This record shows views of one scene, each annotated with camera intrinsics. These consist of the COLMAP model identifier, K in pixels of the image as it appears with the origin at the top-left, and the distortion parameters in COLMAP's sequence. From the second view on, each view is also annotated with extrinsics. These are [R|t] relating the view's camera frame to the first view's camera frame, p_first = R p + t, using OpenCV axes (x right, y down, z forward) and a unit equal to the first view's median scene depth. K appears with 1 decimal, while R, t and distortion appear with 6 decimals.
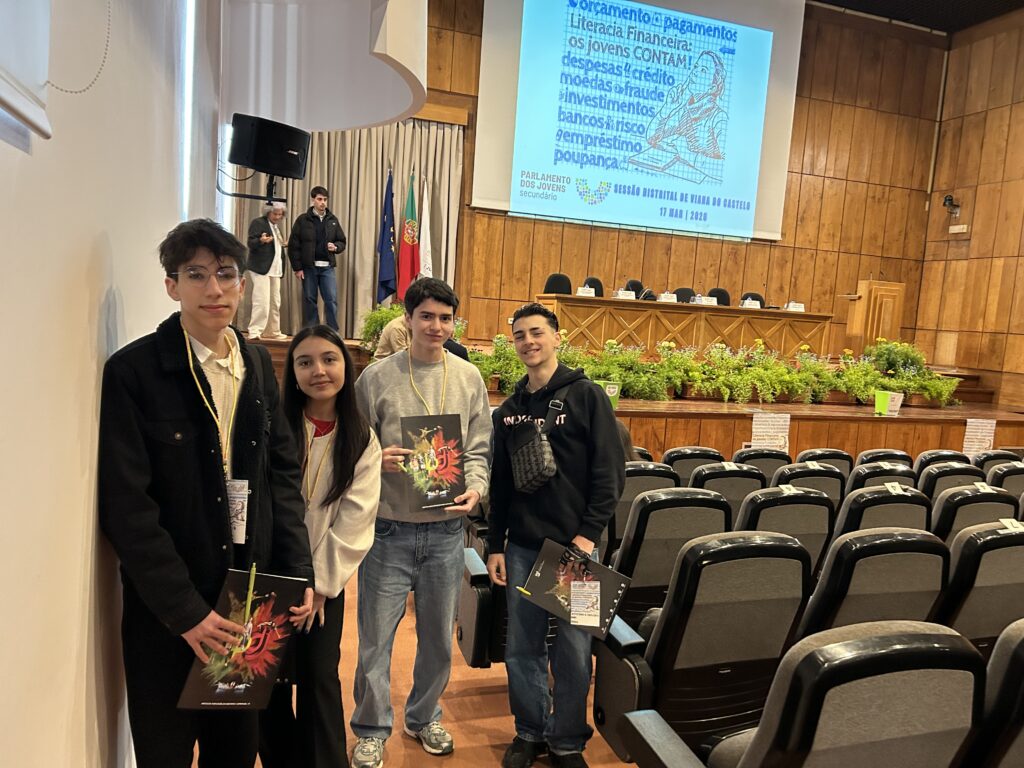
lens RADIAL K [[769.6, 0, 512.0], [0, 769.6, 384.0], [0, 0, 1]] dist [0.058459, -0.089850]
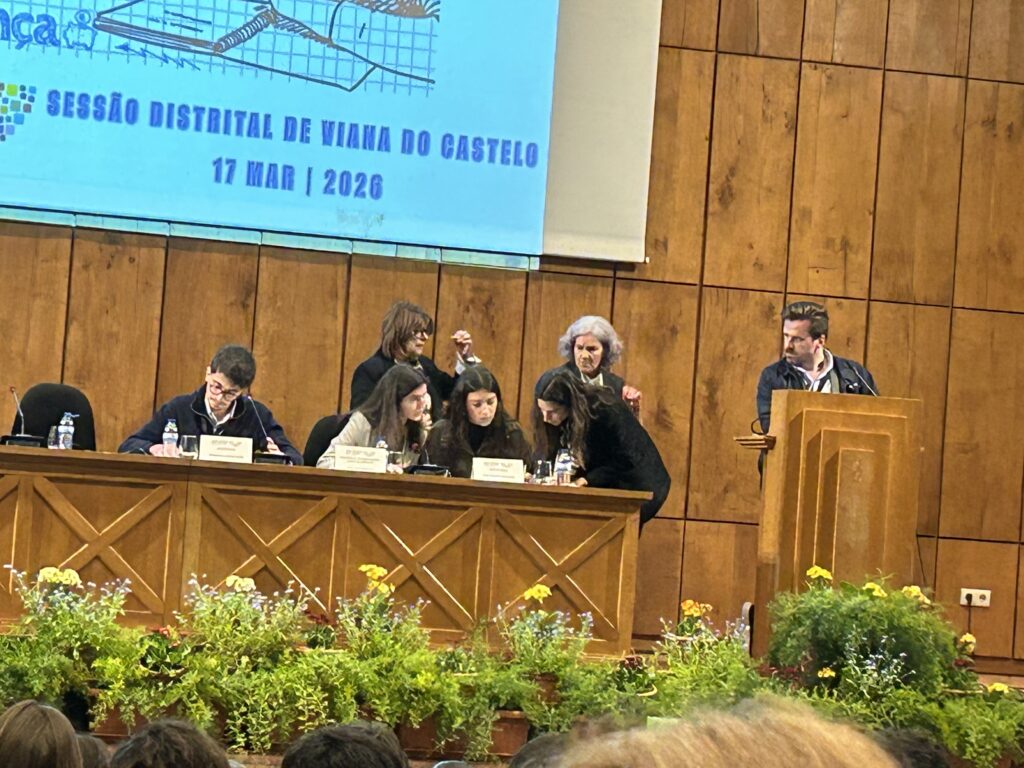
lens RADIAL K [[3482.8, 0, 512.0], [0, 3482.8, 384.0], [0, 0, 1]] dist [0.202015, -1.061479]
pose [[0.997180, -0.000211, -0.075048, 0.419029], [-0.010304, 0.990141, -0.139694, 0.061339], [0.074338, 0.140073, 0.987347, -0.395135]]
